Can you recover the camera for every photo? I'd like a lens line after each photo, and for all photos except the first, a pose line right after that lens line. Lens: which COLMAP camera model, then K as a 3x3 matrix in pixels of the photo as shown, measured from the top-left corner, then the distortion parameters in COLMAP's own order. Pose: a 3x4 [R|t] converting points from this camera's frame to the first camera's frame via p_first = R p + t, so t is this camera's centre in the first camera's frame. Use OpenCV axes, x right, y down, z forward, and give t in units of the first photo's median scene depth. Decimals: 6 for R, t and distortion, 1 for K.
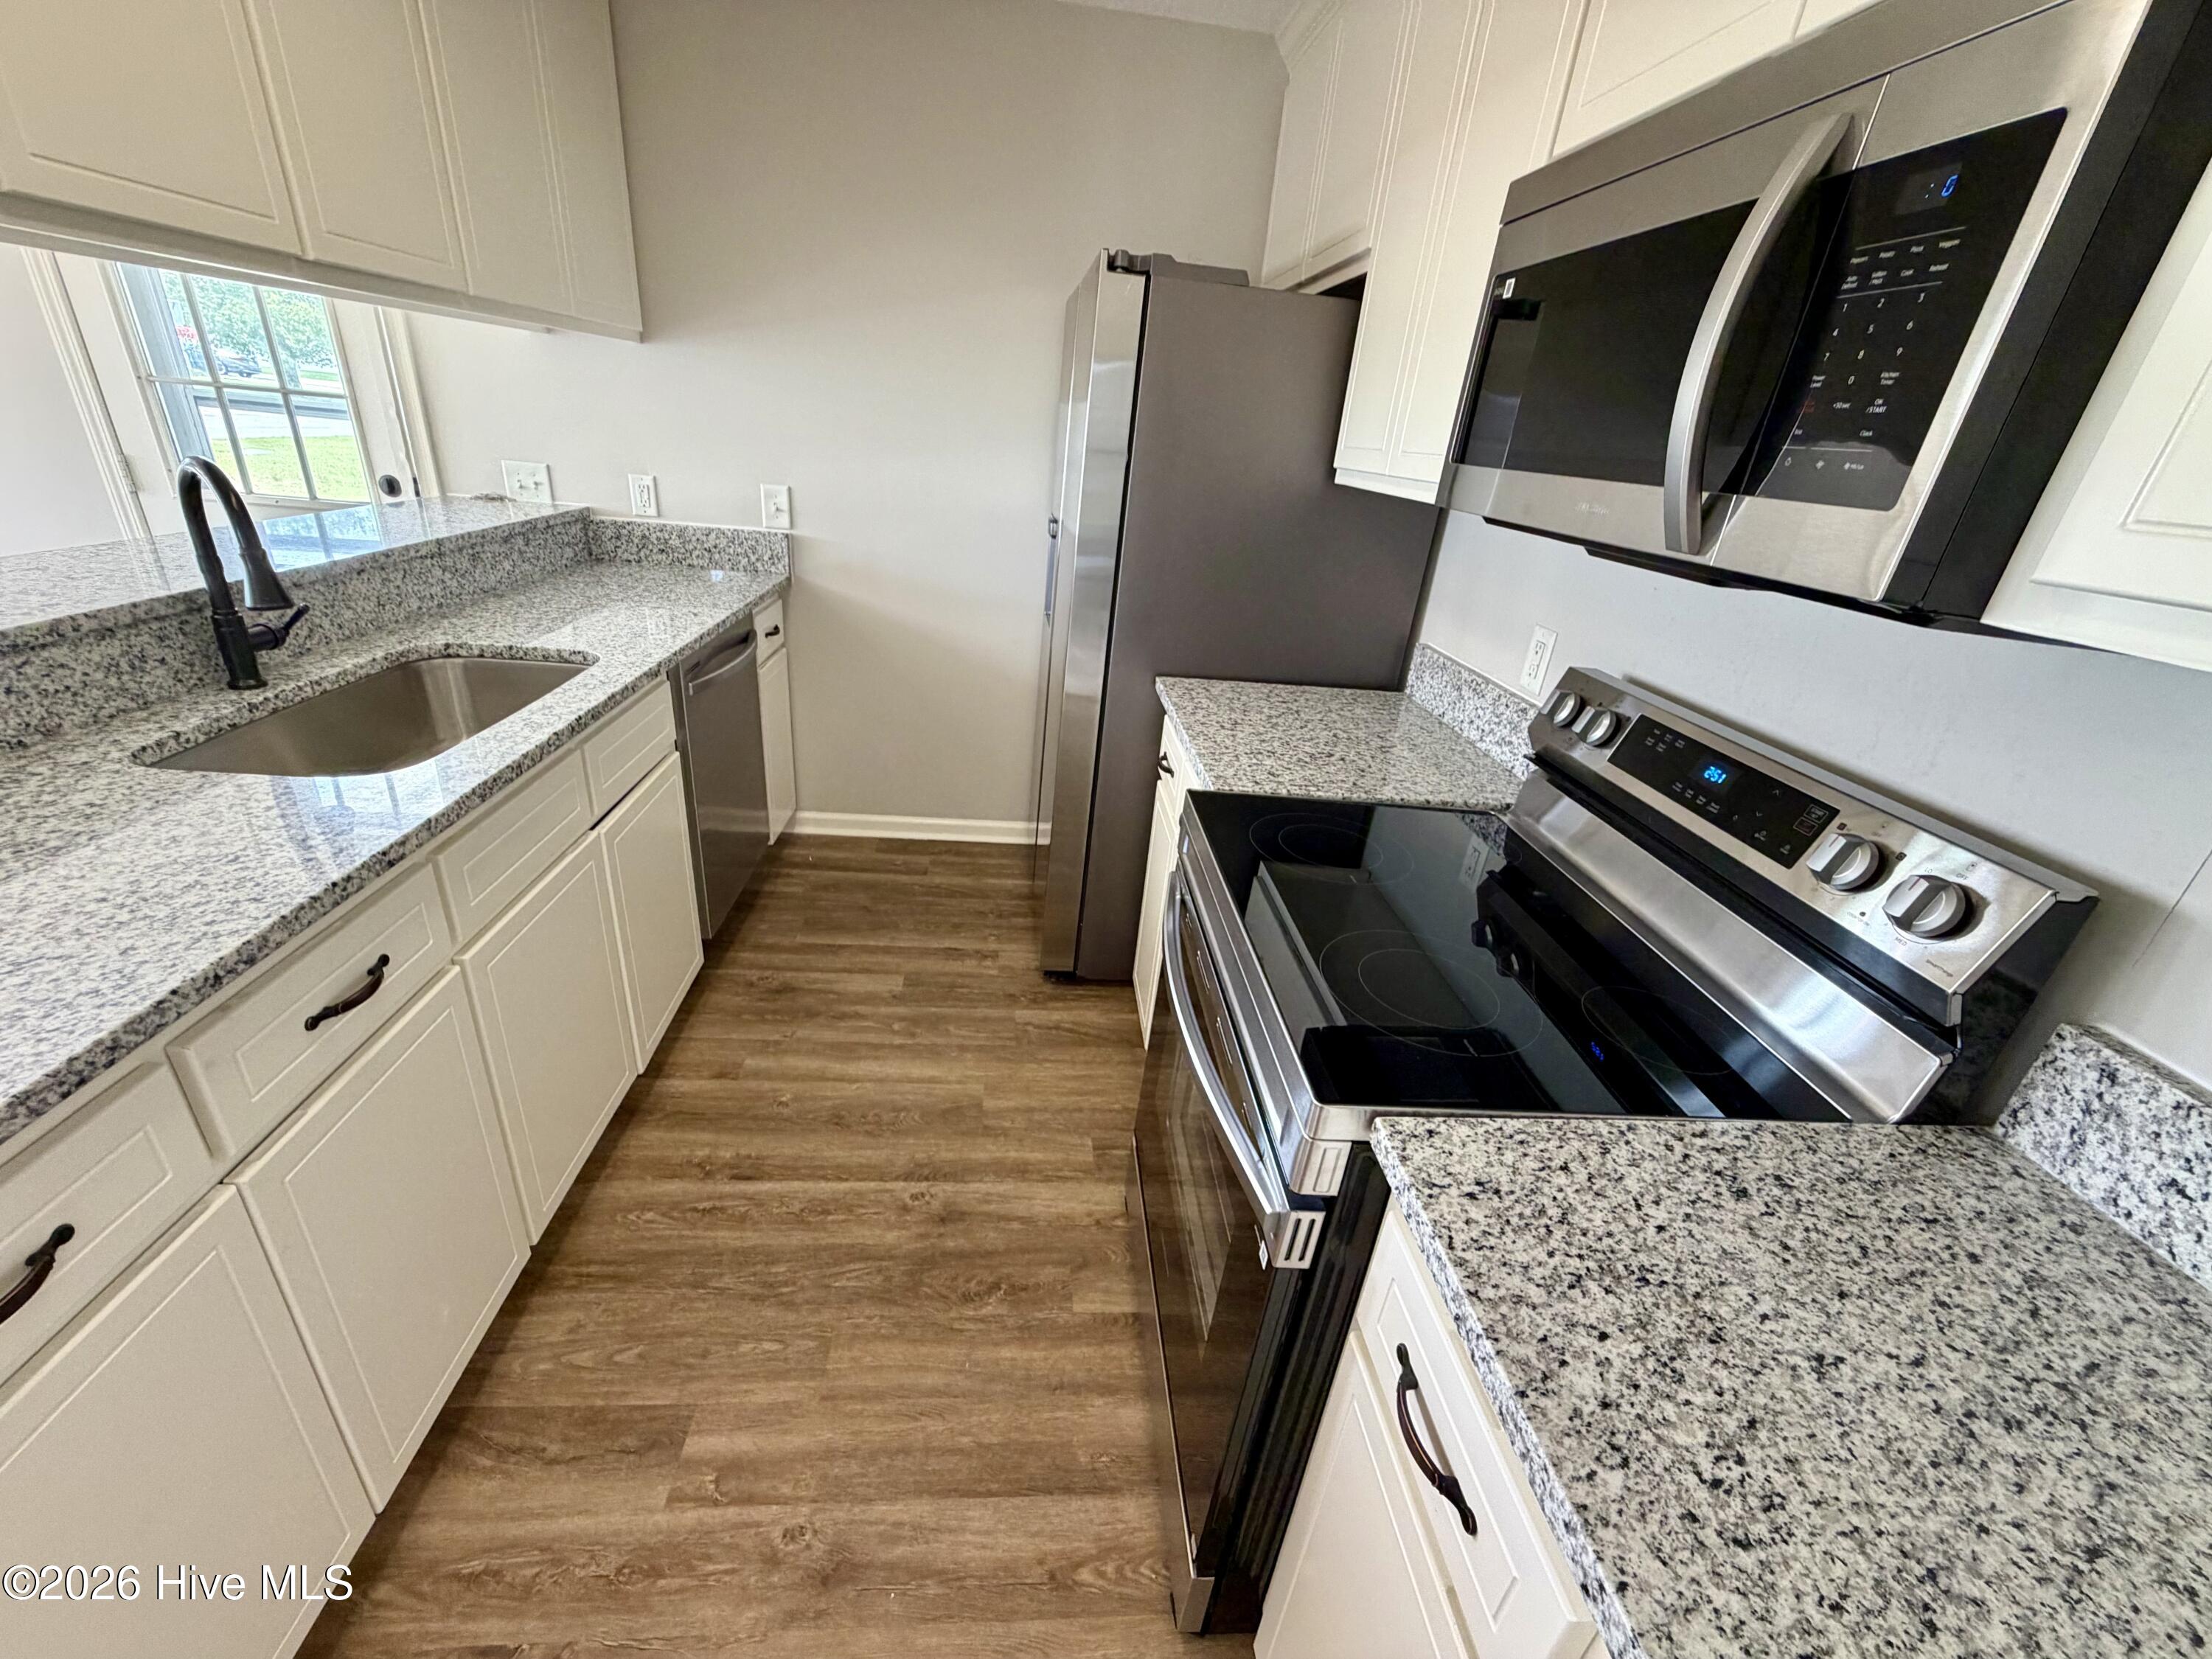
lens RADIAL K [[892.5, 0, 1094.4], [0, 892.5, 831.5], [0, 0, 1]] dist [-0.004280, 0.000482]
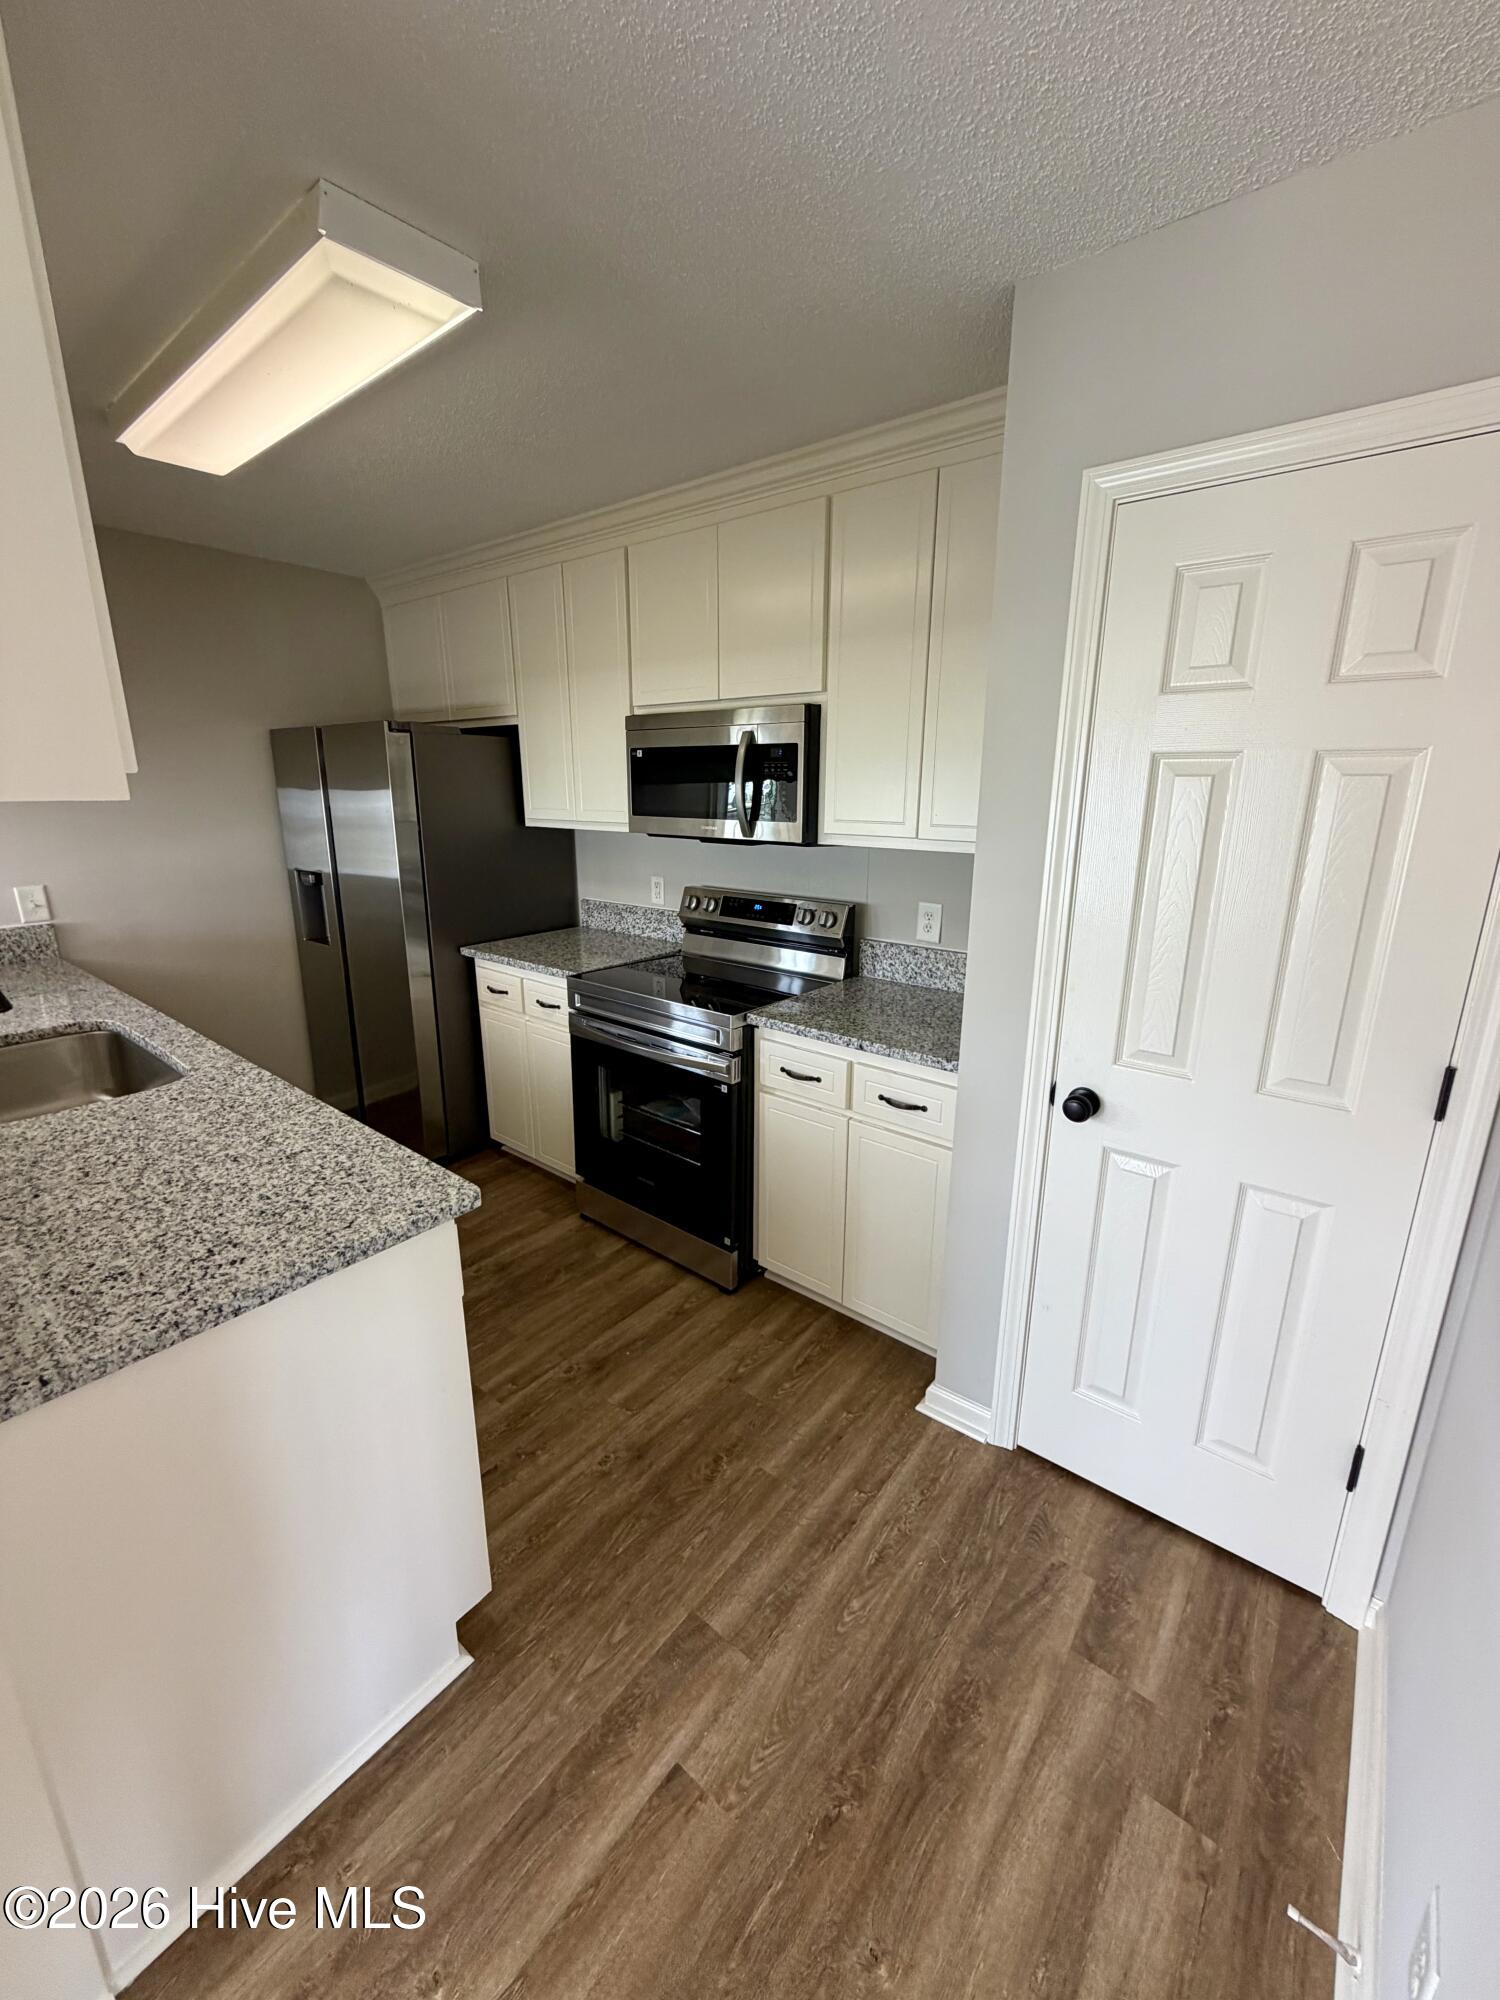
lens RADIAL K [[807.0, 0, 757.6], [0, 807.0, 997.6], [0, 0, 1]] dist [-0.004280, 0.000482]
pose [[0.672676, -0.273113, 0.687689, -1.080450], [0.356879, 0.933896, 0.021806, 0.139612], [-0.648186, 0.230753, 0.725678, -0.761809]]
